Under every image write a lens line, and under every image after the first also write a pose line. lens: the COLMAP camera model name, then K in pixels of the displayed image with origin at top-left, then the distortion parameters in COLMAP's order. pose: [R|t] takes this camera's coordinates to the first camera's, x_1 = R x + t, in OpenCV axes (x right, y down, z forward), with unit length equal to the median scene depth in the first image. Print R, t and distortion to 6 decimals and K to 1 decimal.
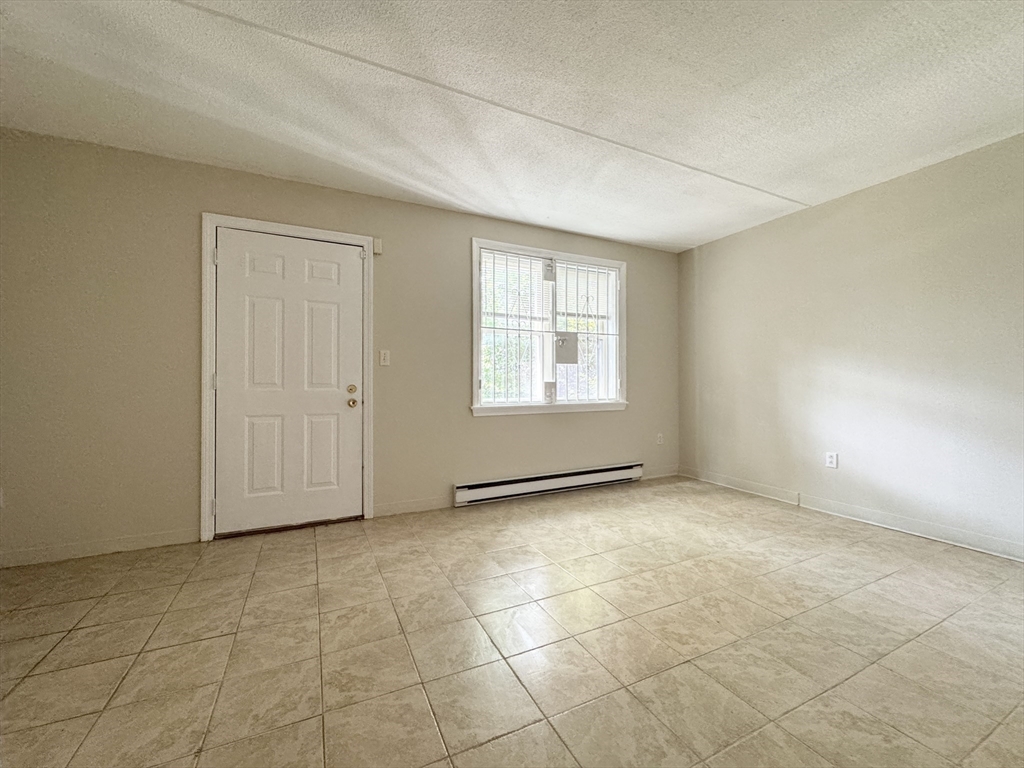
lens RADIAL K [[408.4, 0, 511.0], [0, 408.4, 382.1], [0, 0, 1]] dist [-0.001294, -0.000228]
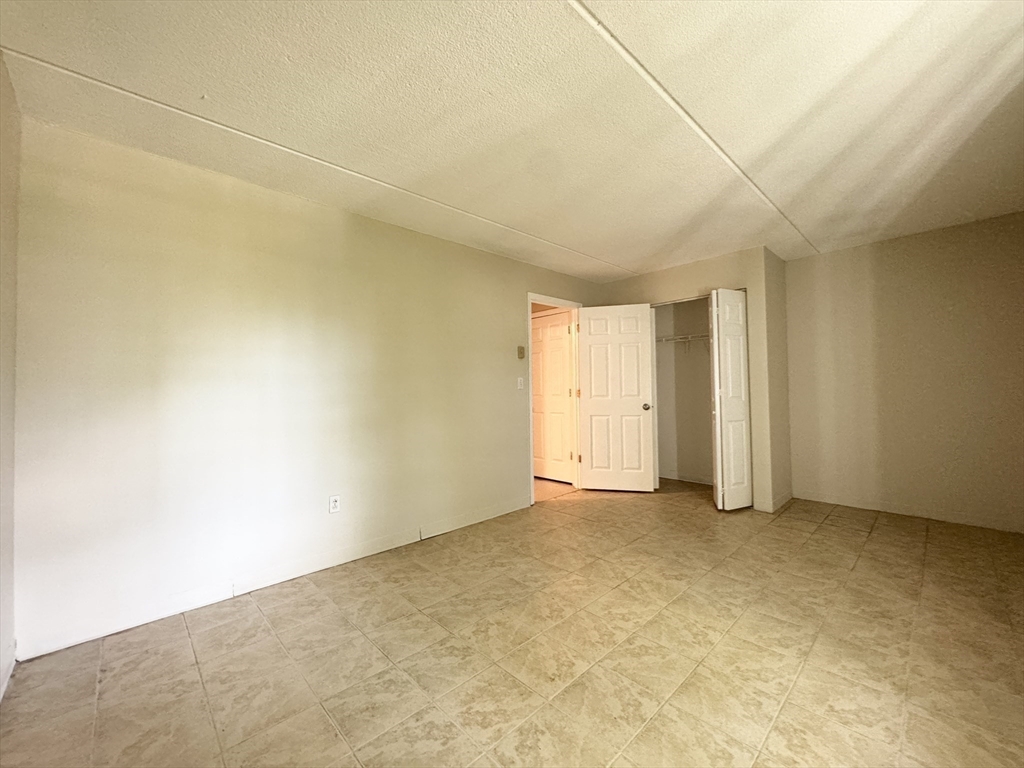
lens RADIAL K [[408.4, 0, 511.0], [0, 408.4, 382.1], [0, 0, 1]] dist [-0.001294, -0.000228]
pose [[-0.955217, 0.010996, -0.295701, 0.796681], [0.021206, 0.999284, -0.031343, -0.048115], [0.295145, -0.036210, -0.954766, 1.752696]]
